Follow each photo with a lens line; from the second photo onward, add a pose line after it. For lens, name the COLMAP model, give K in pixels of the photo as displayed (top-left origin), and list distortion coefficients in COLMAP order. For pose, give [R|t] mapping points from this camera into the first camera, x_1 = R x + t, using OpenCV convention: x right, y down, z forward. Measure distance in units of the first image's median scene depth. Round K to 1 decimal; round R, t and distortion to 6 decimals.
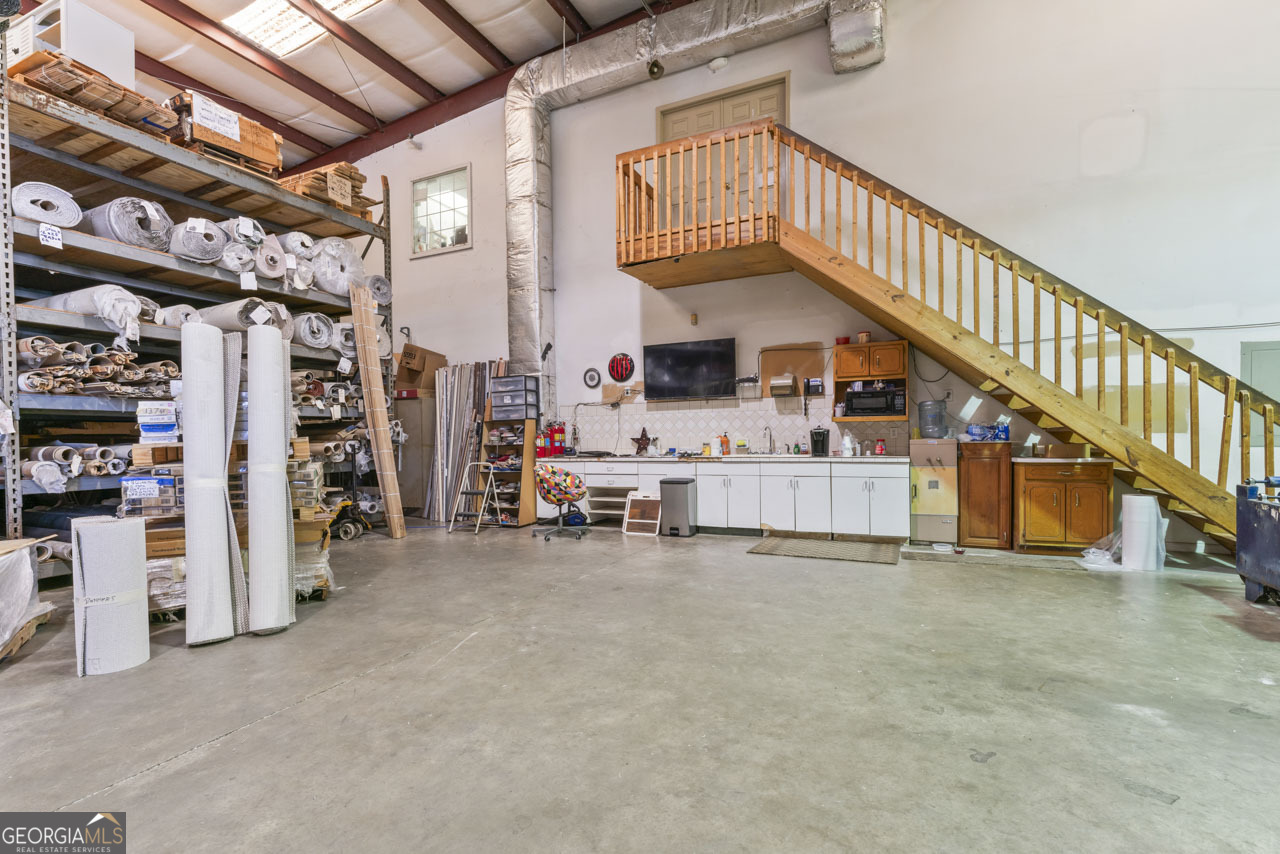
lens RADIAL K [[578.1, 0, 639.1], [0, 578.1, 451.3], [0, 0, 1]] dist [-0.001994, -0.000261]
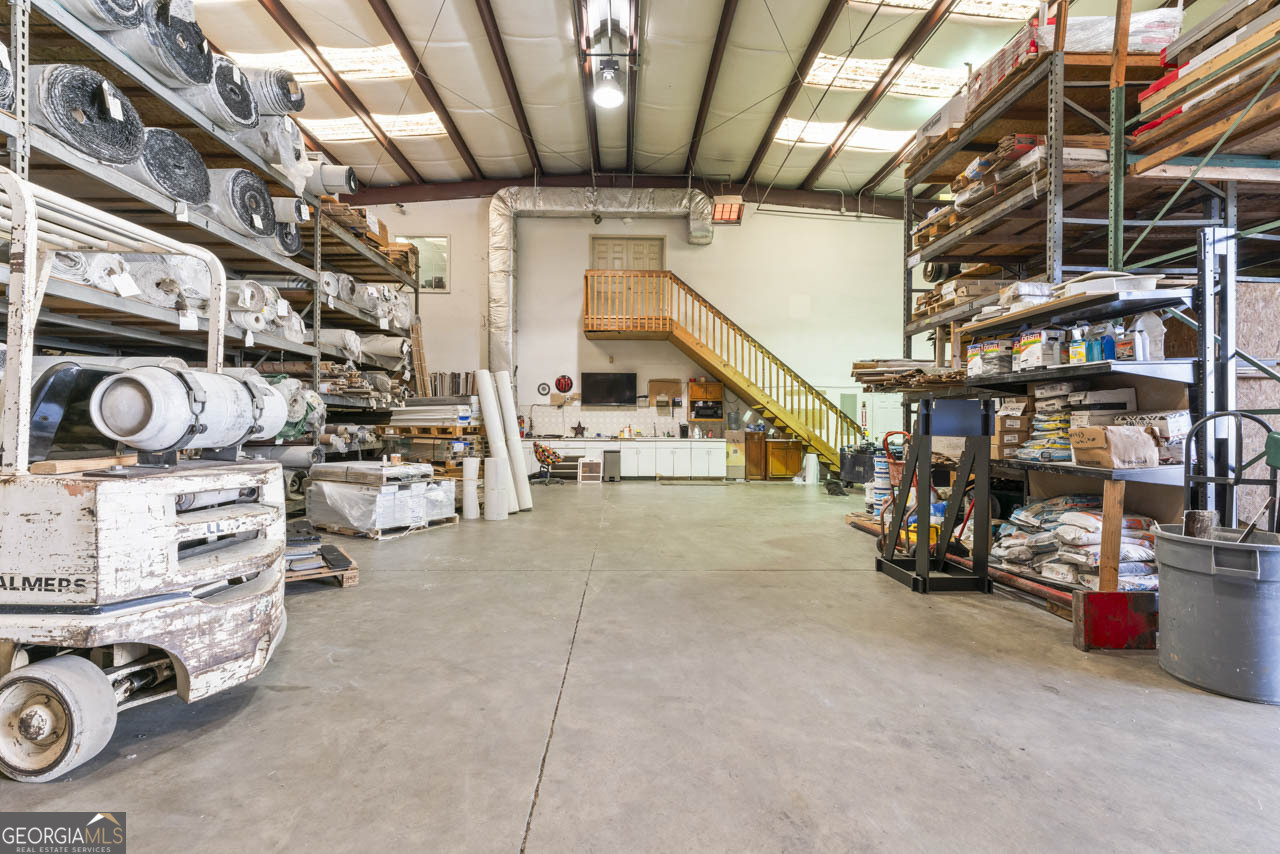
lens RADIAL K [[575.8, 0, 640.0], [0, 575.8, 427.0], [0, 0, 1]] dist [-0.000219, -0.000026]
pose [[0.887805, 0.019024, 0.459826, -0.688253], [-0.006898, 0.999583, -0.028038, 0.025325], [-0.460167, 0.021720, 0.887567, -0.641166]]
